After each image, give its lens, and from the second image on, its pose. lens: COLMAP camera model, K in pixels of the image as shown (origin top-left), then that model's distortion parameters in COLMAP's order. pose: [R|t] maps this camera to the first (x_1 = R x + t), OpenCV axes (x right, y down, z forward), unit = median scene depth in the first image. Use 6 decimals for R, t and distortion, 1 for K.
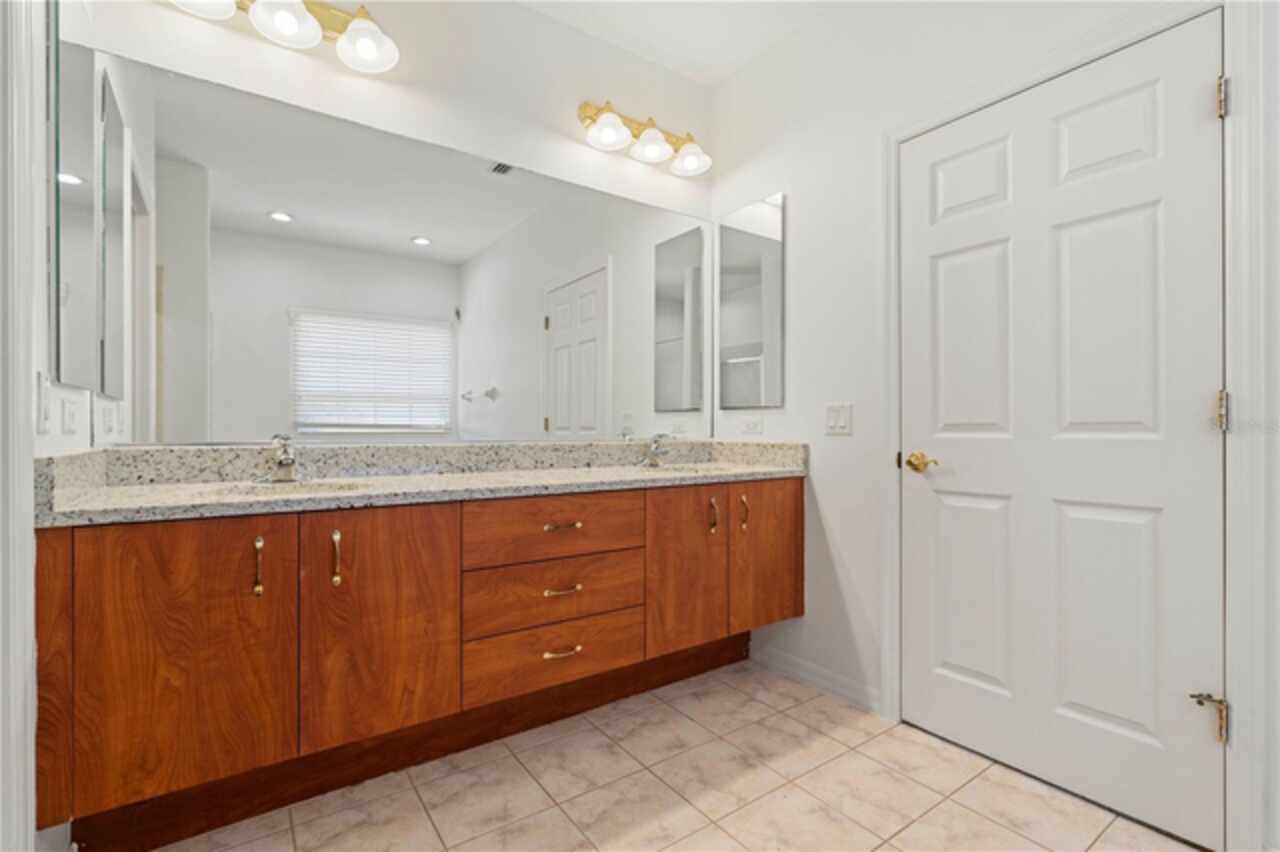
lens RADIAL K [[572.8, 0, 637.6], [0, 572.8, 430.4], [0, 0, 1]] dist [-0.008840, 0.000829]
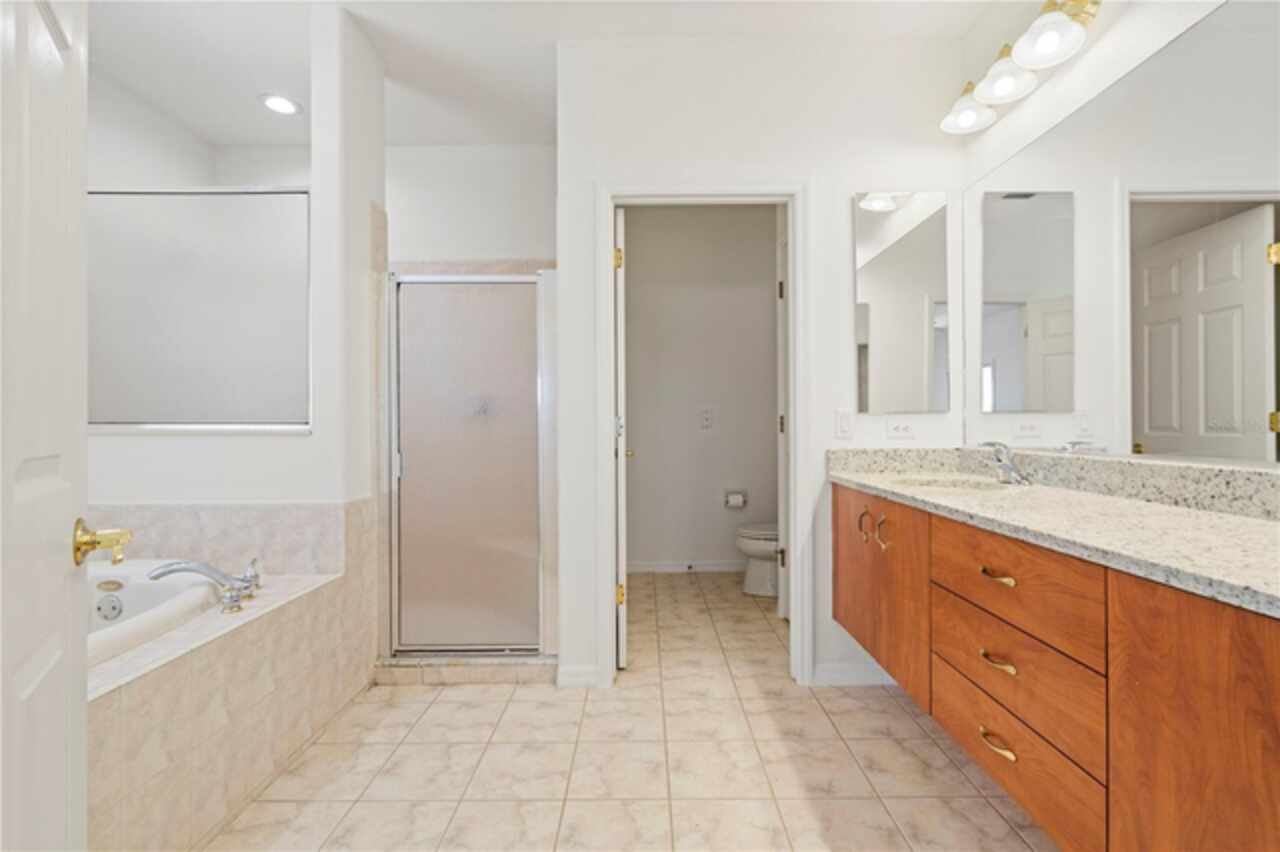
lens RADIAL K [[572.8, 0, 637.9], [0, 572.8, 424.1], [0, 0, 1]] dist [-0.008840, 0.000829]
pose [[-0.575762, 0.002840, -0.817612, 0.672982], [0.006228, 0.999980, -0.000912, -0.029106], [0.817594, -0.005617, -0.575768, 0.940137]]
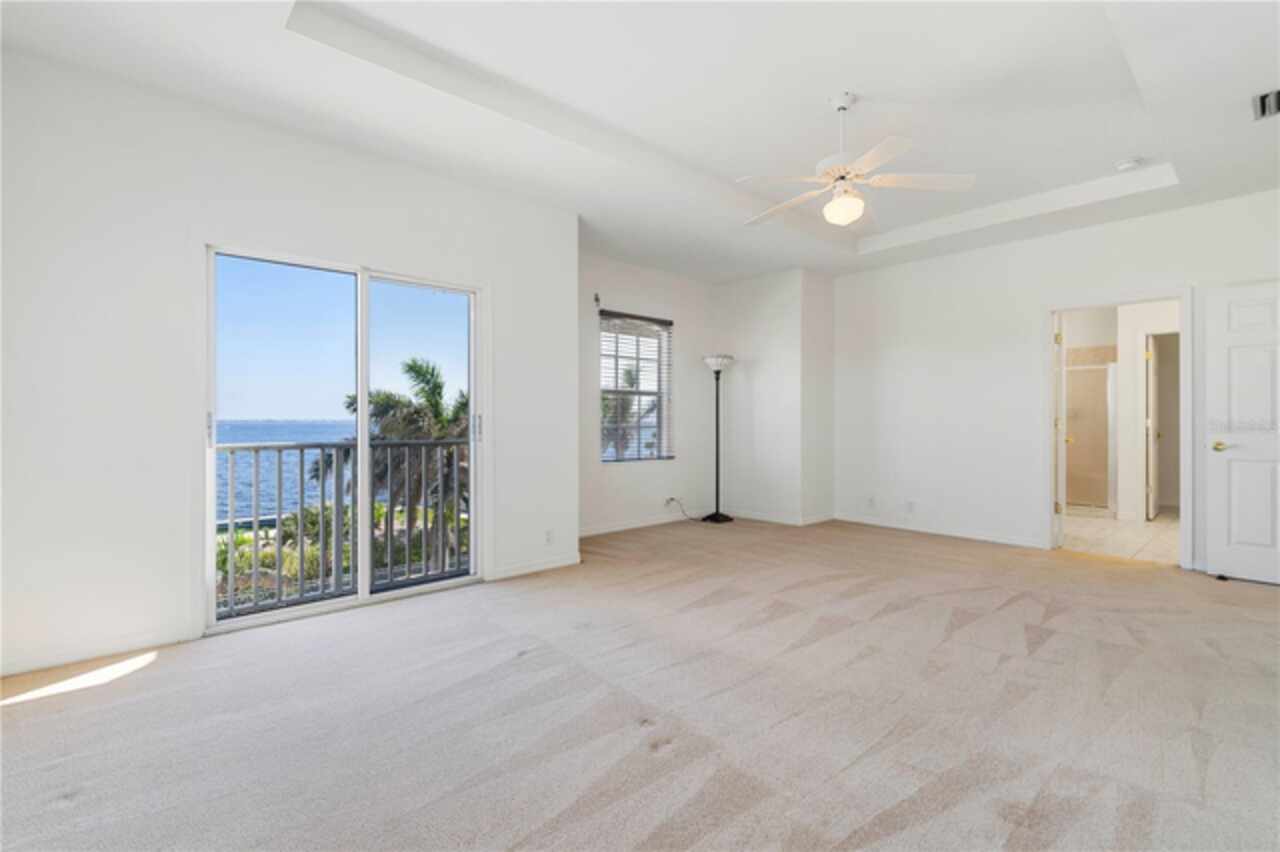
lens RADIAL K [[572.8, 0, 632.4], [0, 572.8, 424.4], [0, 0, 1]] dist [-0.008840, 0.000829]
pose [[-0.994965, 0.001685, -0.100206, 1.824178], [0.001852, 0.999997, -0.001570, -0.023969], [0.100203, -0.001748, -0.994966, 2.056388]]
